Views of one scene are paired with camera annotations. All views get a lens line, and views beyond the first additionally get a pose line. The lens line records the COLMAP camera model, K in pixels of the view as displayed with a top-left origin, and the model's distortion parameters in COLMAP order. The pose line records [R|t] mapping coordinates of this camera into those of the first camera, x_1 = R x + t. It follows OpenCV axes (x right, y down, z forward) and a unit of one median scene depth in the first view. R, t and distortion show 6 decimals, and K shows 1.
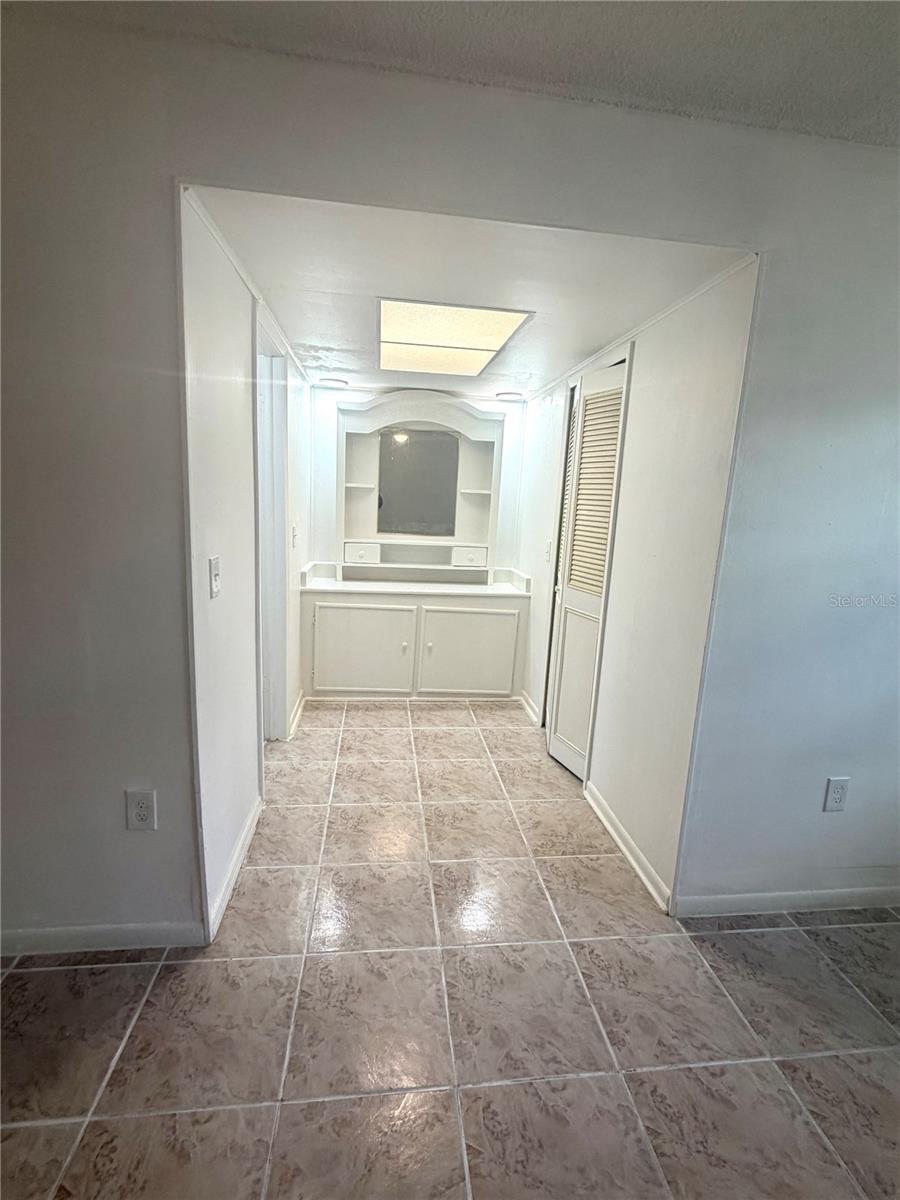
lens RADIAL K [[549.3, 0, 449.2], [0, 549.3, 593.6], [0, 0, 1]] dist [-0.005853, -0.000277]
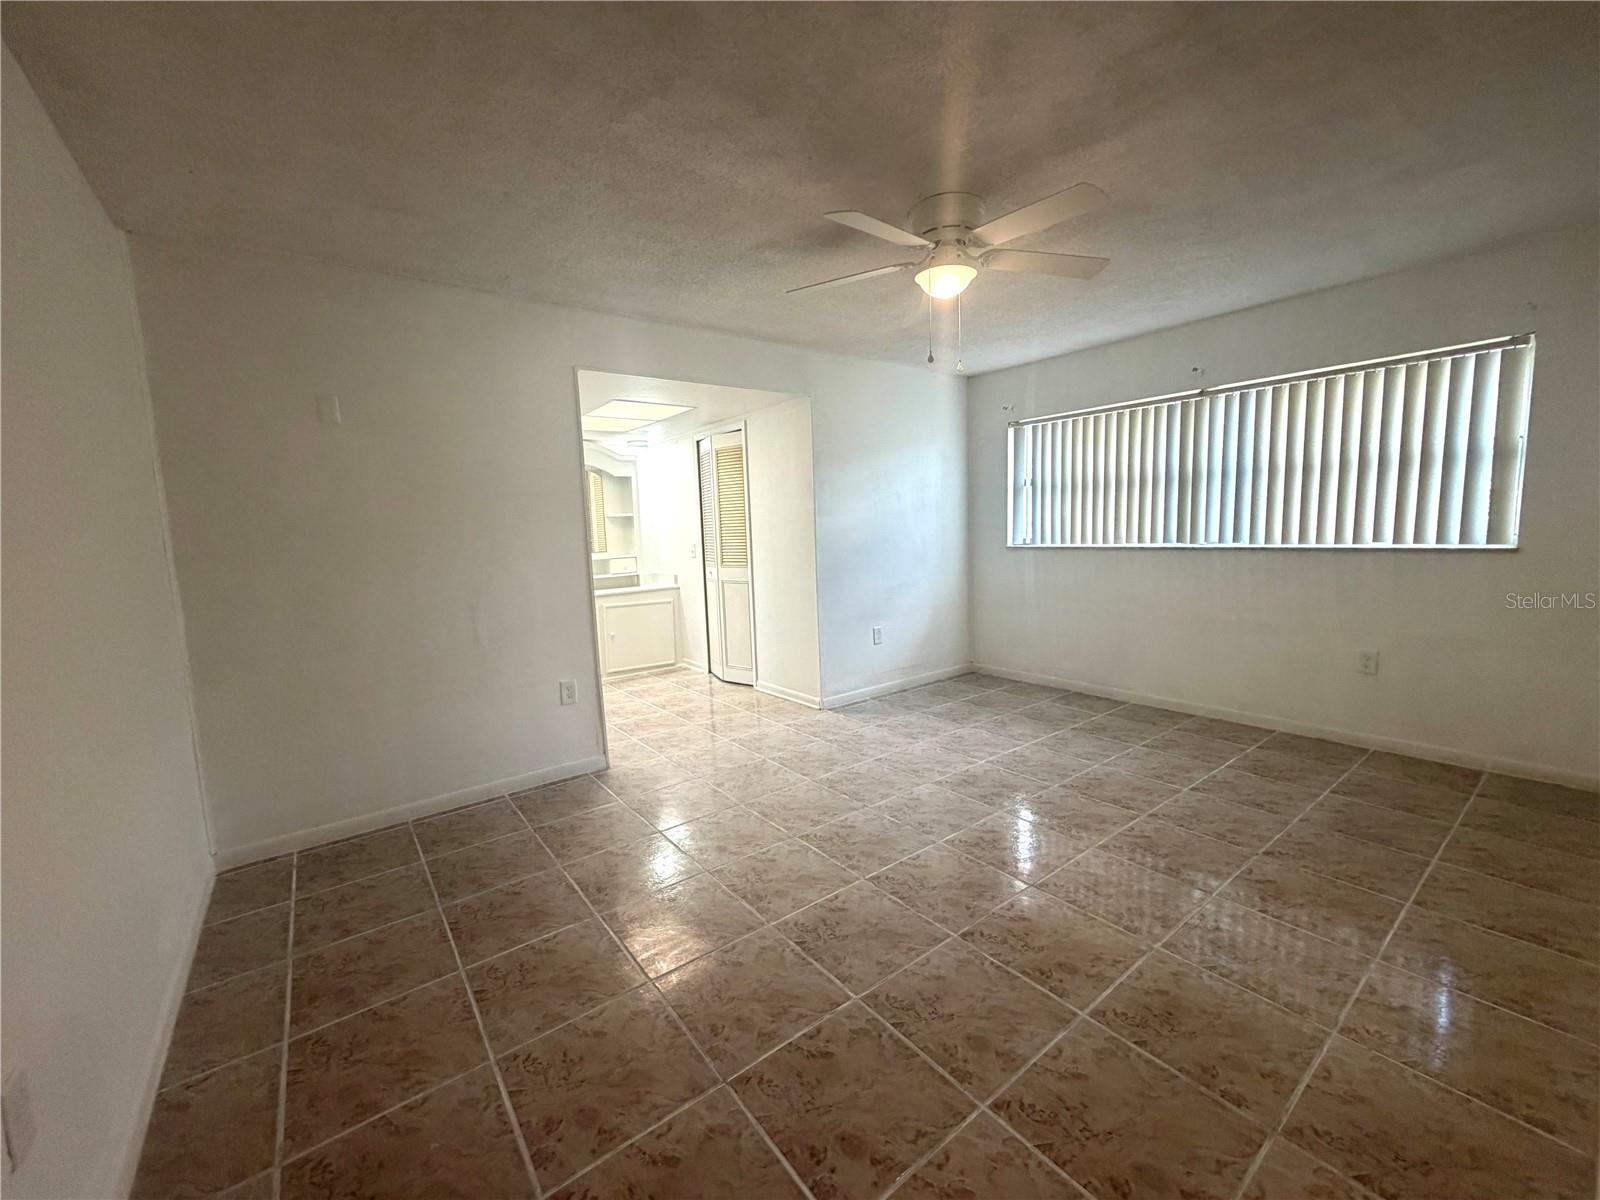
lens RADIAL K [[631.7, 0, 794.2], [0, 631.7, 595.7], [0, 0, 1]] dist [-0.002425, 0.000914]
pose [[0.862302, -0.135431, 0.487948, -0.560037], [0.165736, 0.985983, -0.019227, 0.154765], [-0.478505, 0.097450, 0.872661, -0.748128]]
